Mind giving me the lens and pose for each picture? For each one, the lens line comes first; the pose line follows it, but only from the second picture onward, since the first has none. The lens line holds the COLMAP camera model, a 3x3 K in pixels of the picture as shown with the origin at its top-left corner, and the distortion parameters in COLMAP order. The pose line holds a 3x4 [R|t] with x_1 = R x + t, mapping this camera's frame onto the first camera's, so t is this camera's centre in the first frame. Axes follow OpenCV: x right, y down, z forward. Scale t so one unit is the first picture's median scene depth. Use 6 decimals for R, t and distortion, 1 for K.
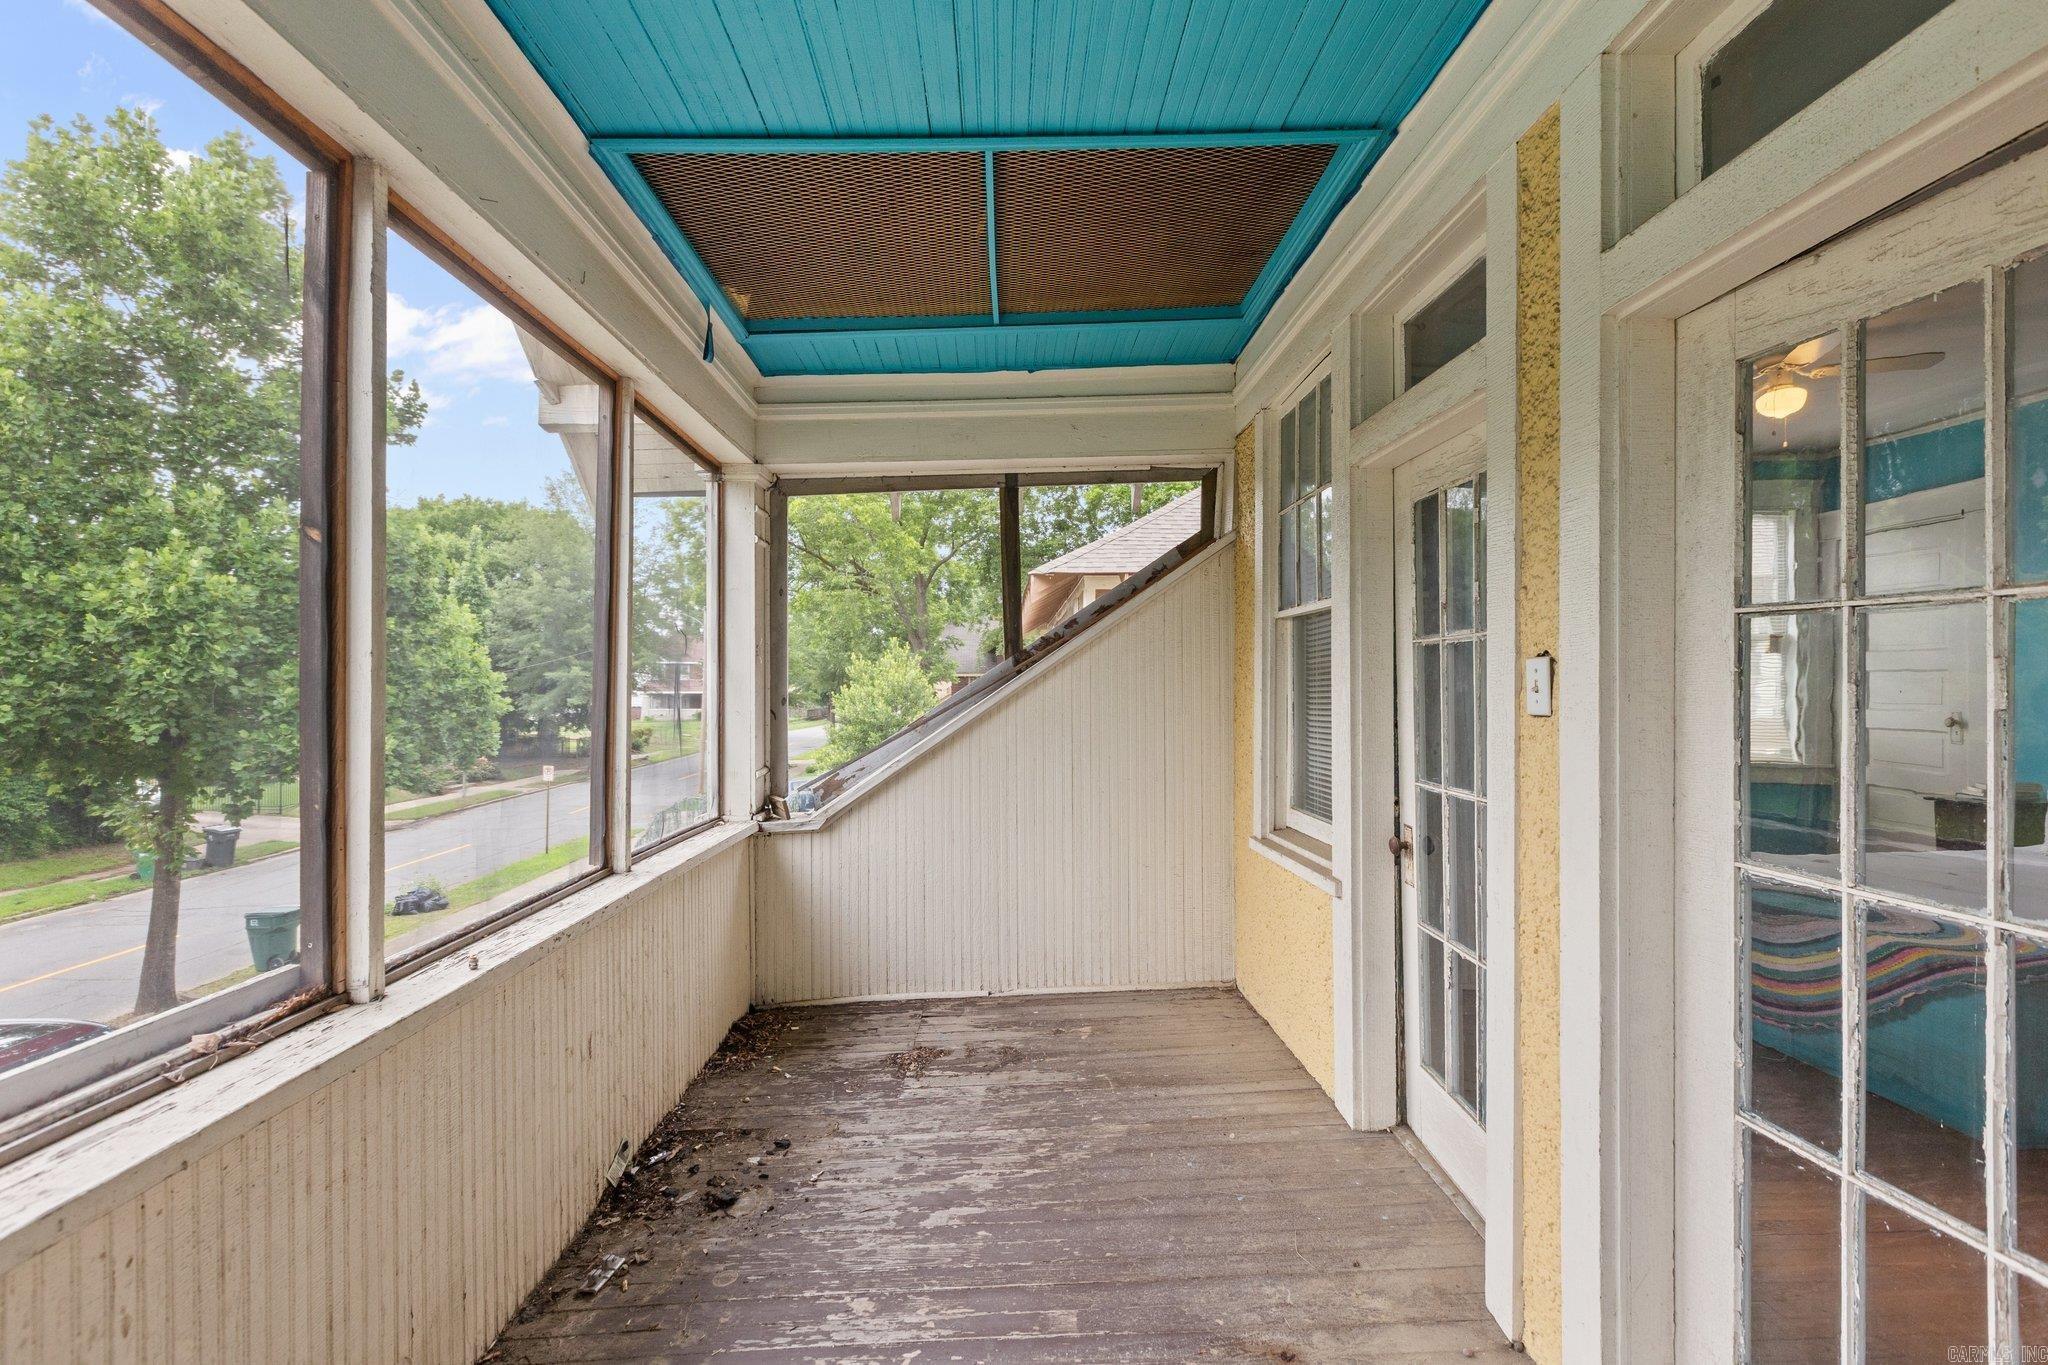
lens RADIAL K [[921.6, 0, 1023.7], [0, 921.6, 689.8], [0, 0, 1]] dist [0.006506, -0.000279]
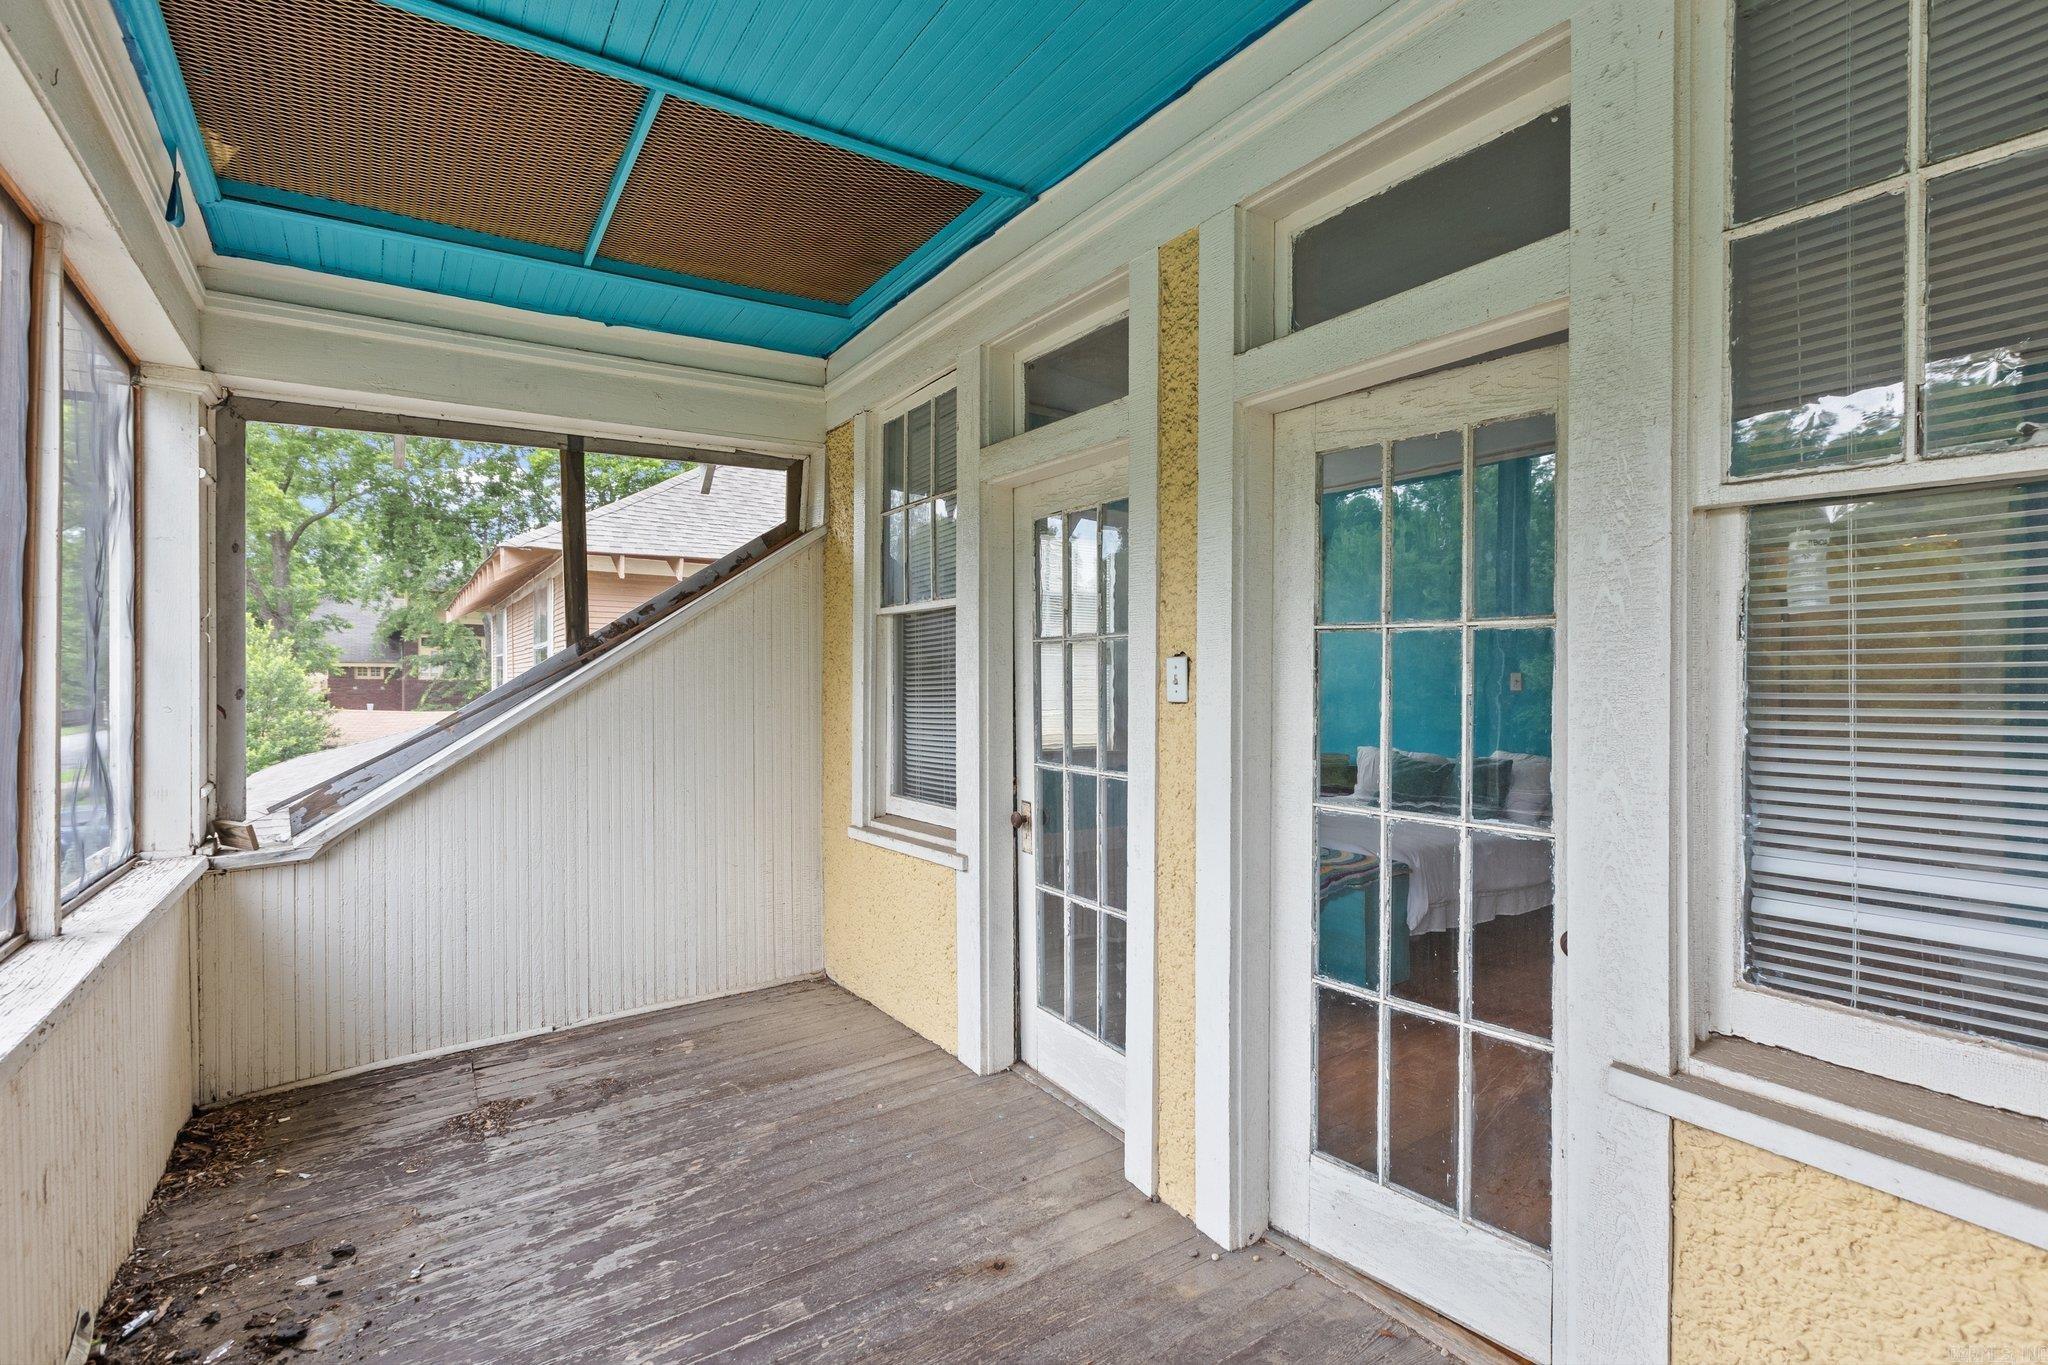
lens RADIAL K [[921.6, 0, 1079.7], [0, 921.6, 693.6], [0, 0, 1]] dist [0.006506, -0.000279]
pose [[0.842509, 0.001599, 0.538680, -0.170052], [-0.006357, 0.999955, 0.006975, 0.005210], [-0.538645, -0.009301, 0.842481, -0.003826]]
